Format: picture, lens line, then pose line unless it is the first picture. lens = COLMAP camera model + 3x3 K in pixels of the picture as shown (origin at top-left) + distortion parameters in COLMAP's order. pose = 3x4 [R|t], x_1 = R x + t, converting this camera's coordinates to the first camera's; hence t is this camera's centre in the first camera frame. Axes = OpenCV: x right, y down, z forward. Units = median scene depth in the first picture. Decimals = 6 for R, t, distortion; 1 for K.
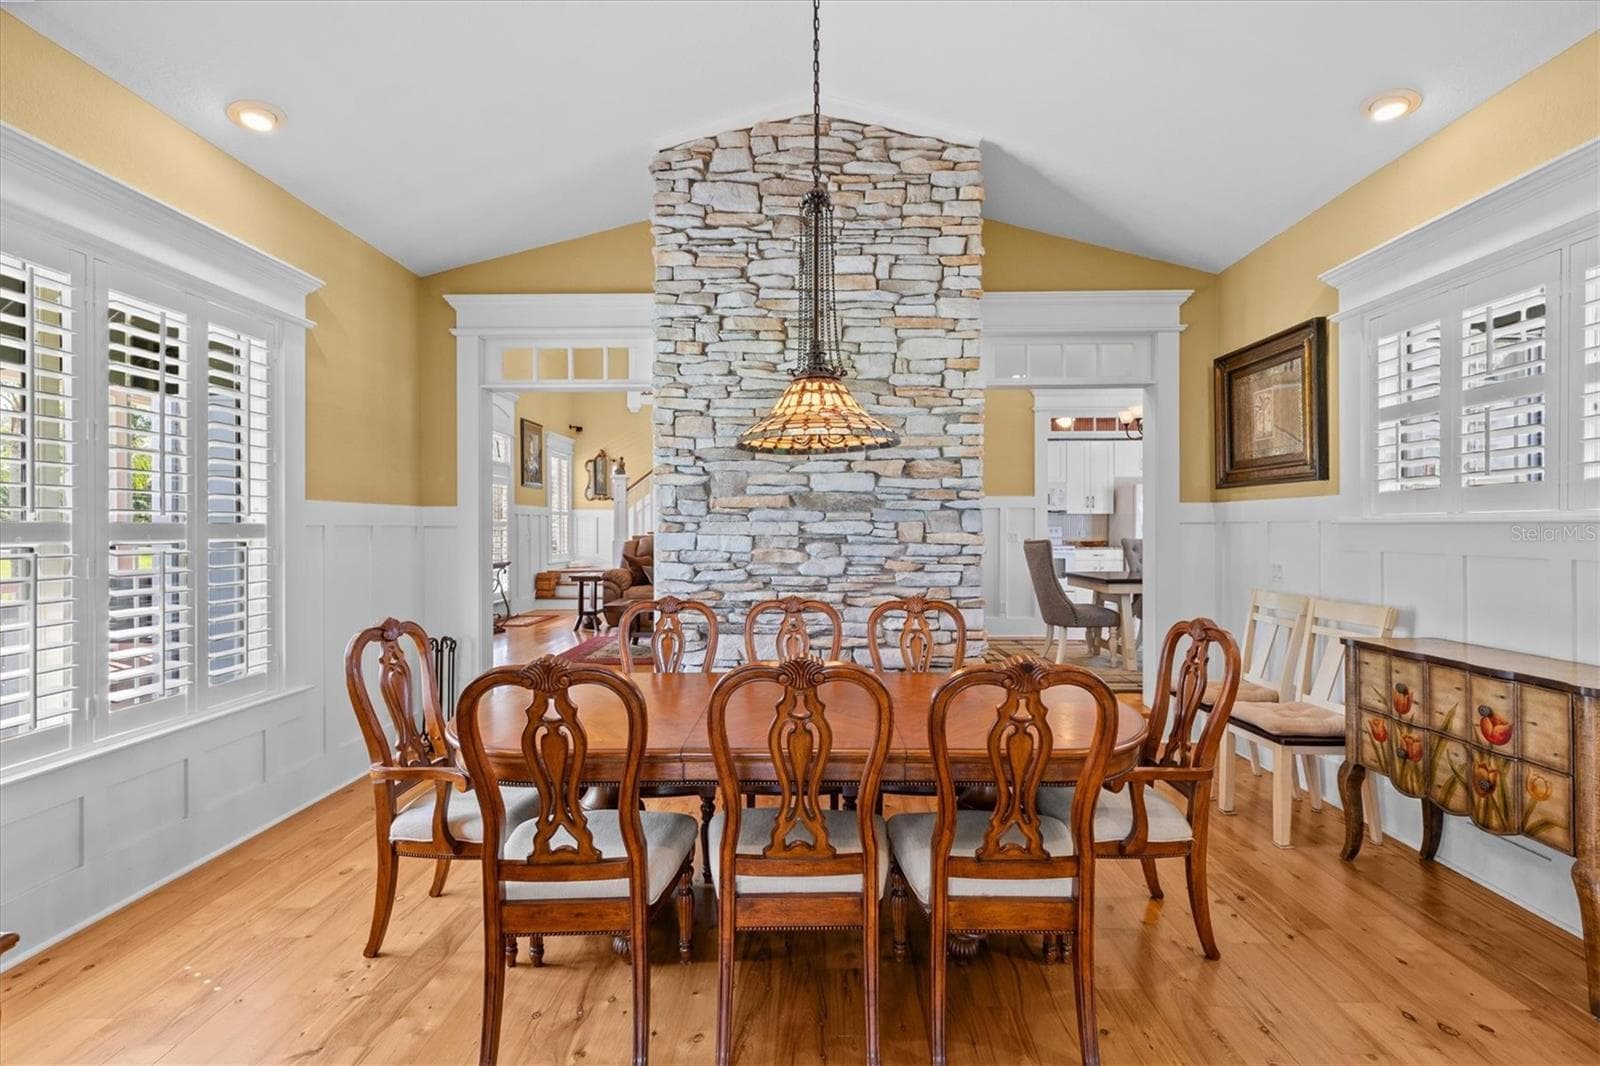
lens RADIAL K [[728.1, 0, 800.0], [0, 728.1, 533.0], [0, 0, 1]] dist [-0.004544, -0.000895]
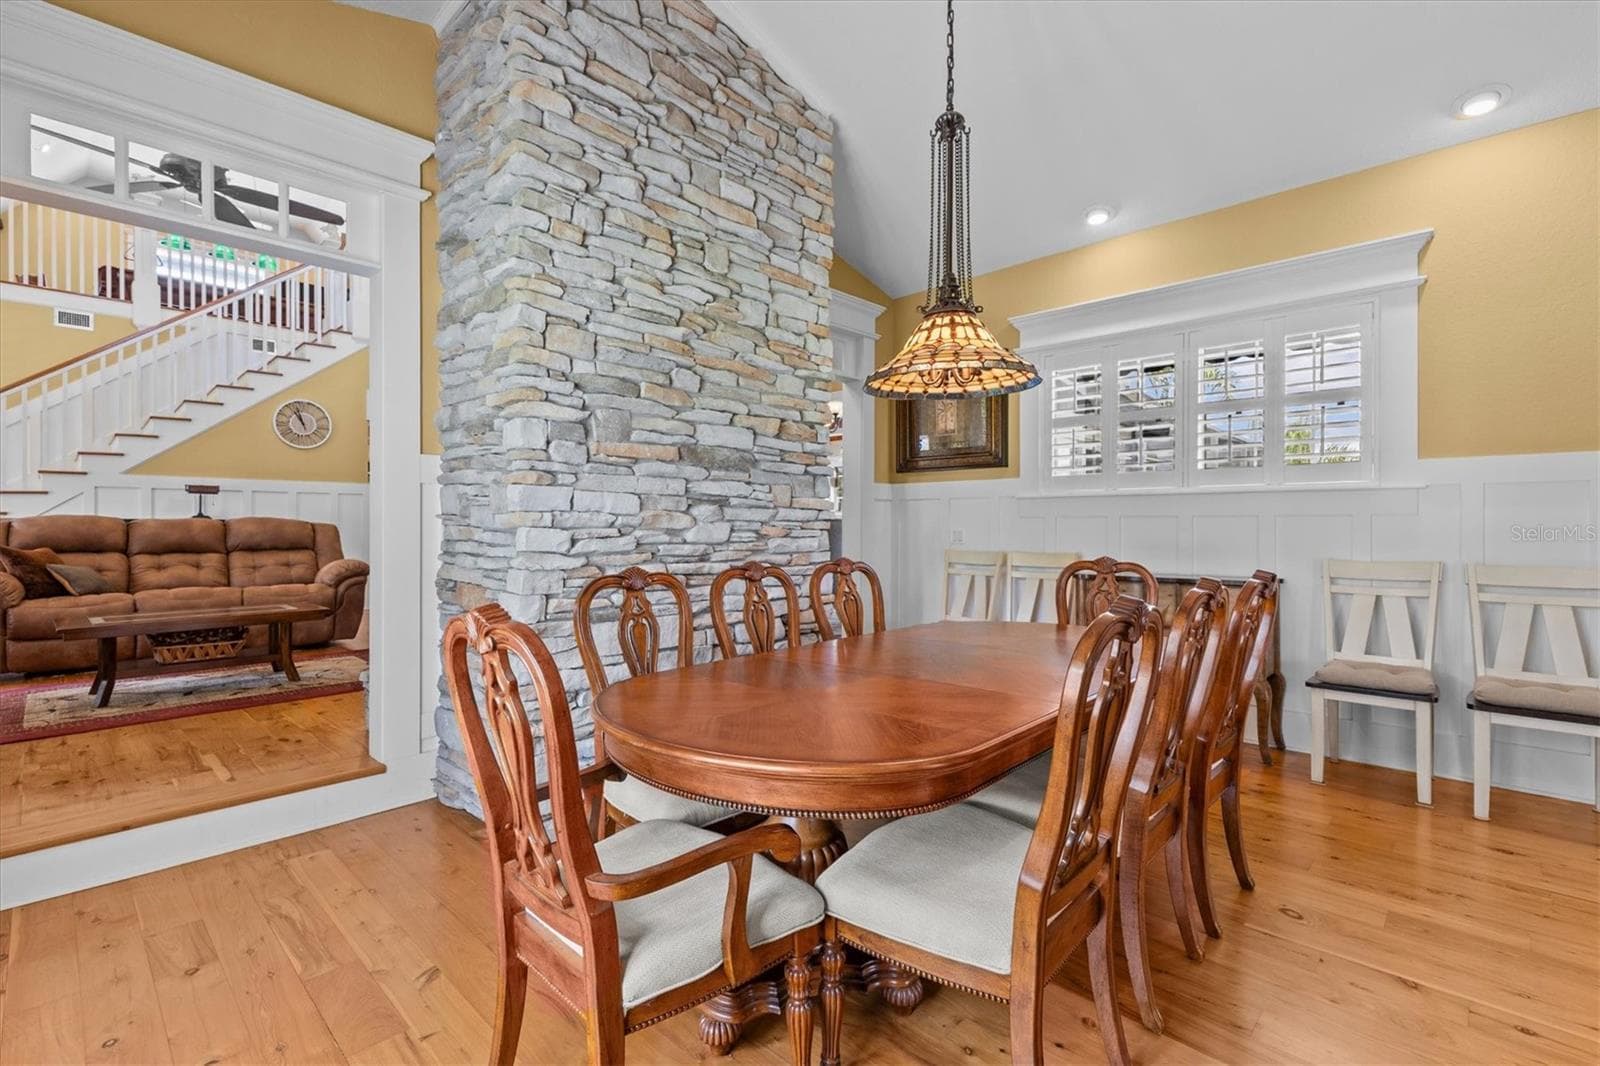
lens RADIAL K [[728.1, 0, 800.0], [0, 728.1, 533.0], [0, 0, 1]] dist [-0.004544, -0.000895]
pose [[0.669350, -0.004612, 0.742933, -0.536816], [0.003707, 0.999989, 0.002868, 0.044516], [-0.742938, 0.000834, 0.669360, 0.343891]]
